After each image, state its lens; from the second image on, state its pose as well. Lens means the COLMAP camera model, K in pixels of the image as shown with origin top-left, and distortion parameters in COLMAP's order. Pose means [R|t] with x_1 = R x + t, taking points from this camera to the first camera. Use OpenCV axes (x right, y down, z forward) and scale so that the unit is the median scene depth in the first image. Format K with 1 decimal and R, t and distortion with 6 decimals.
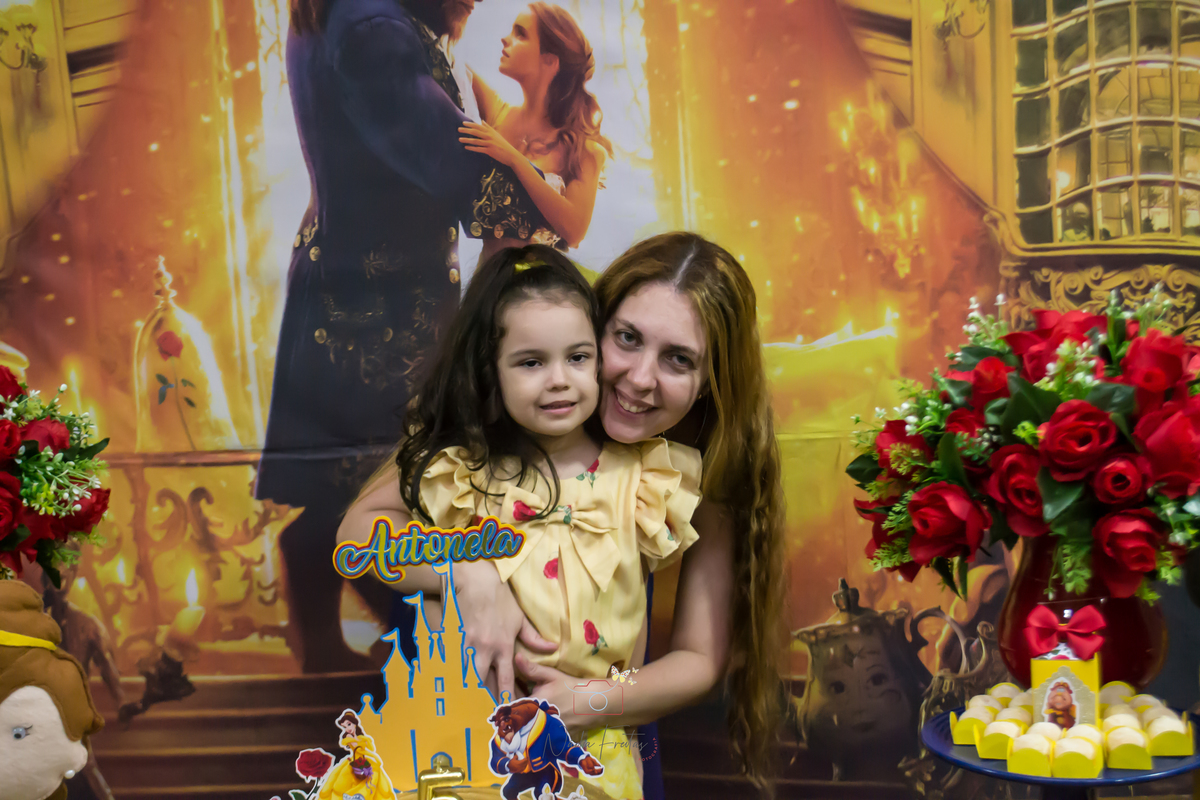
lens RADIAL K [[1601.2, 0, 596.0], [0, 1601.2, 439.7], [0, 0, 1]] dist [-0.036714, 0.116553]
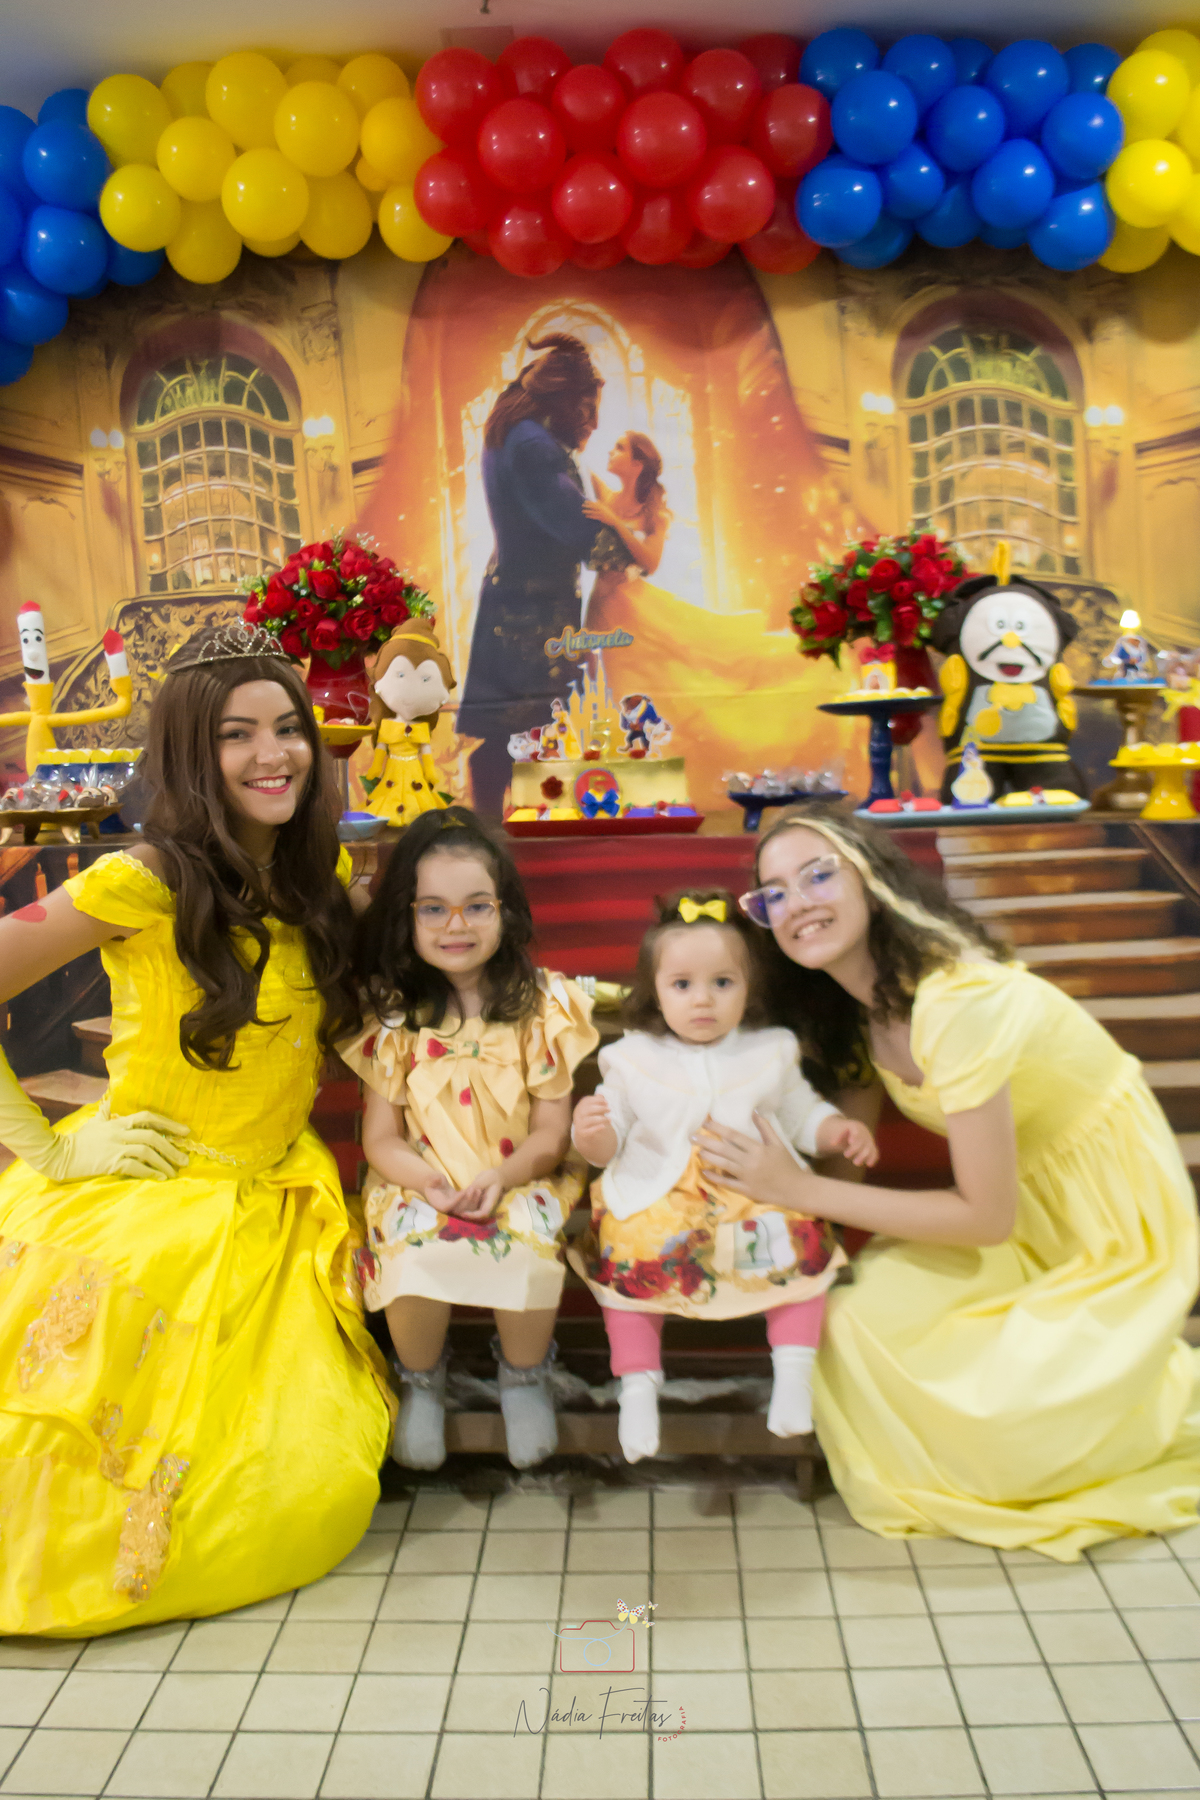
lens RADIAL K [[1565.2, 0, 633.0], [0, 1565.2, 942.9], [0, 0, 1]] dist [-0.070566, 0.000673]
pose [[0.999933, 0.000567, -0.011560, -0.013944], [-0.000820, 0.999760, -0.021905, 0.308899], [0.011545, 0.021913, 0.999693, -0.641742]]
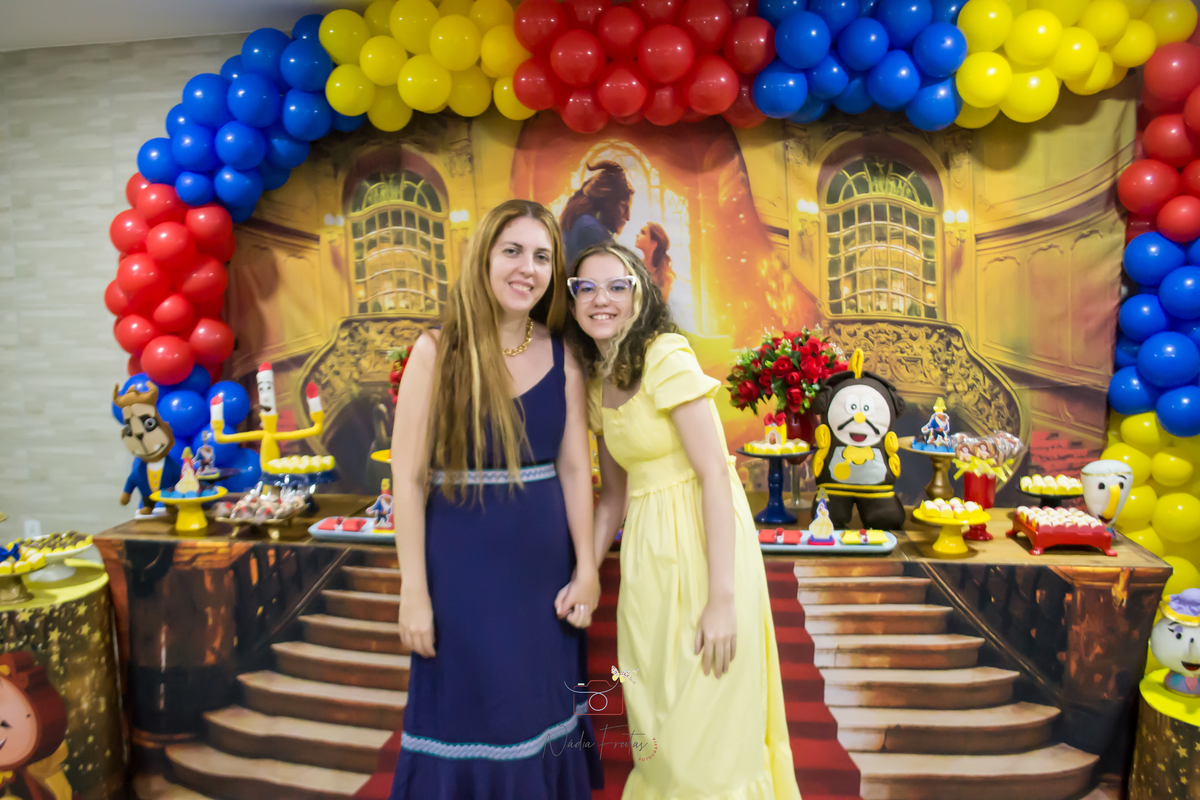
lens RADIAL K [[972.9, 0, 596.2], [0, 972.9, 426.3], [0, 0, 1]] dist [-0.077108, 0.004712]
pose [[0.991717, 0.033124, -0.124096, 0.089398], [-0.034227, 0.999391, -0.006761, 0.087906], [0.123797, 0.010952, 0.992247, -0.641575]]
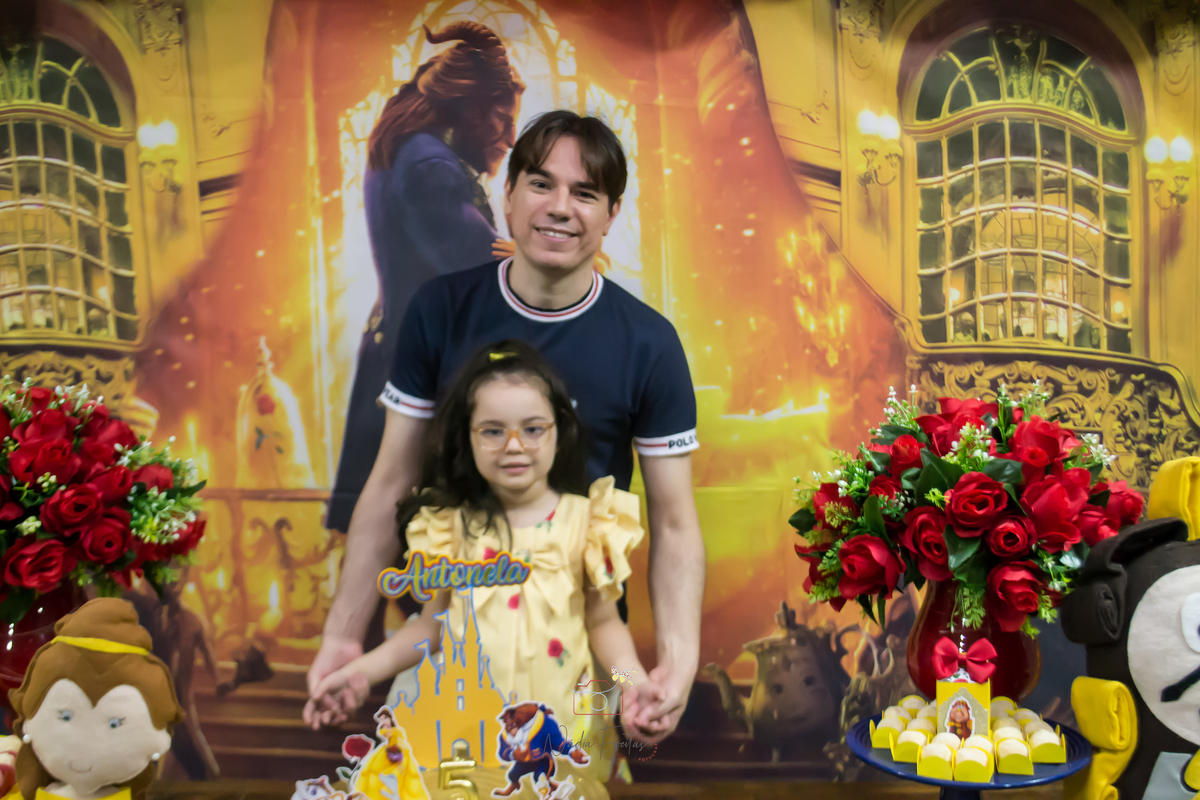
lens RADIAL K [[1181.8, 0, 594.6], [0, 1181.8, 428.6], [0, 0, 1]] dist [-0.071262, 0.018079]
pose [[0.999696, 0.024631, -0.001413, 0.002059], [-0.024668, 0.998905, -0.039762, -0.008141], [0.000432, 0.039784, 0.999208, 0.045235]]
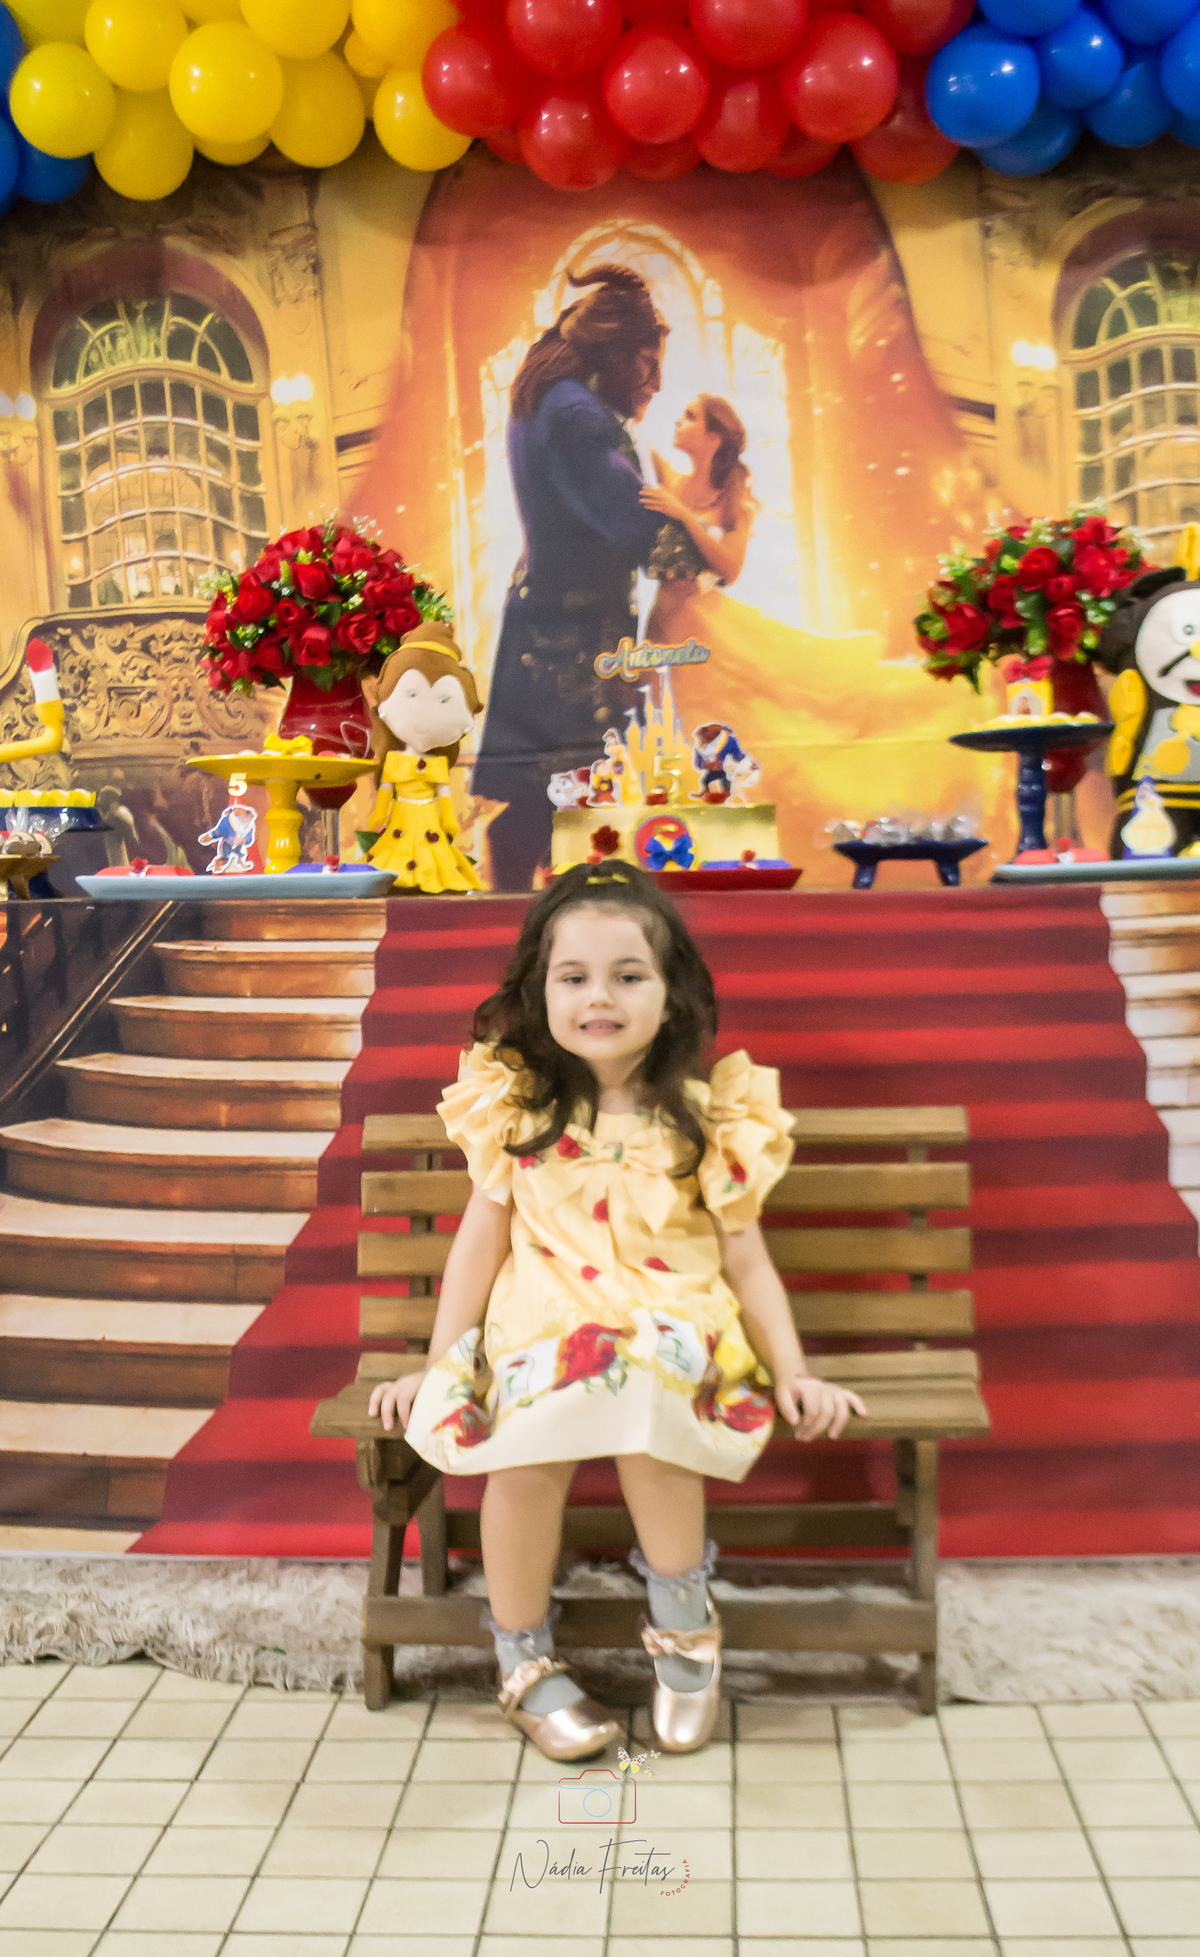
lens RADIAL K [[2213.3, 0, 617.7], [0, 2213.3, 1140.2], [0, 0, 1]] dist [-0.066386, 0.013283]
pose [[0.998970, 0.006807, -0.044855, -0.022216], [-0.007970, 0.999635, -0.025813, 0.373402], [0.044662, 0.026144, 0.998660, -0.750269]]
